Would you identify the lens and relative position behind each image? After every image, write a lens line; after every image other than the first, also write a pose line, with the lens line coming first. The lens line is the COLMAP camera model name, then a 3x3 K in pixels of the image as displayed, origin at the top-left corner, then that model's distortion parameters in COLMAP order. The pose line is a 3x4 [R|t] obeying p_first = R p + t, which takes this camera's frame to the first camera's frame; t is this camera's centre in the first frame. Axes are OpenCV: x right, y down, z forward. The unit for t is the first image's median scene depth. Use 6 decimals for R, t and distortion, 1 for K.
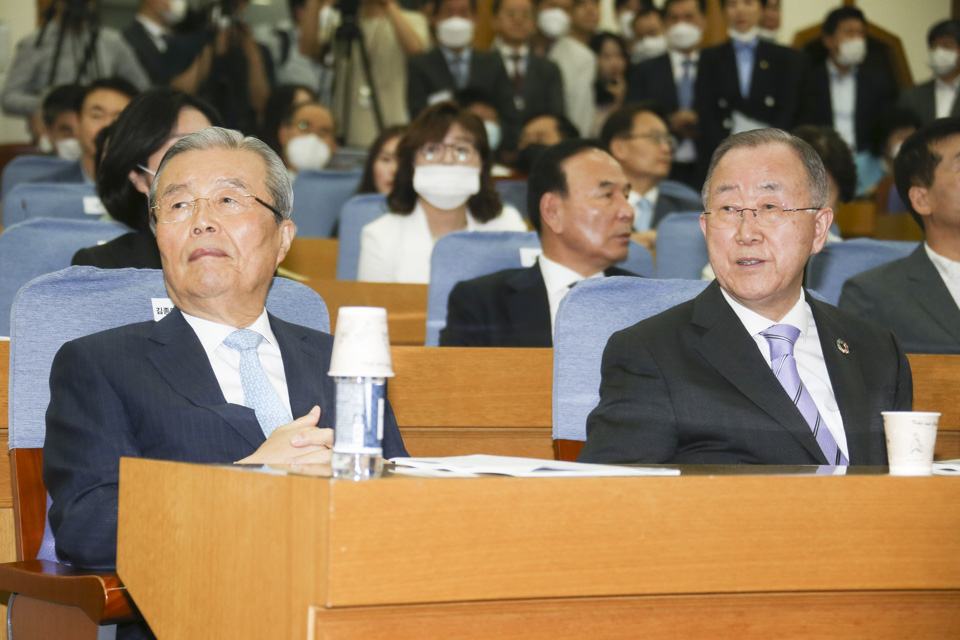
lens RADIAL K [[2869.5, 0, 480.0], [0, 2869.5, 320.0], [0, 0, 1]] dist [0.449268, -0.920196]
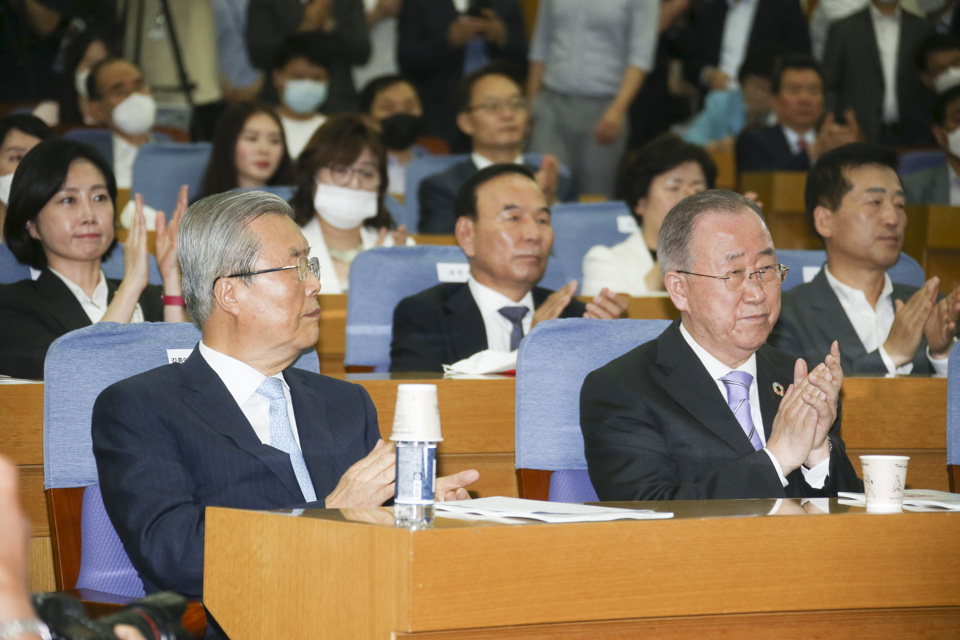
lens RADIAL K [[3882.0, 0, 480.0], [0, 3882.0, 320.0], [0, 0, 1]] dist [0.798489, 0.807957]
pose [[0.996026, -0.007132, 0.088776, -0.153465], [0.004418, 0.999518, 0.030731, -0.077855], [-0.088953, -0.030217, 0.995577, -0.604677]]
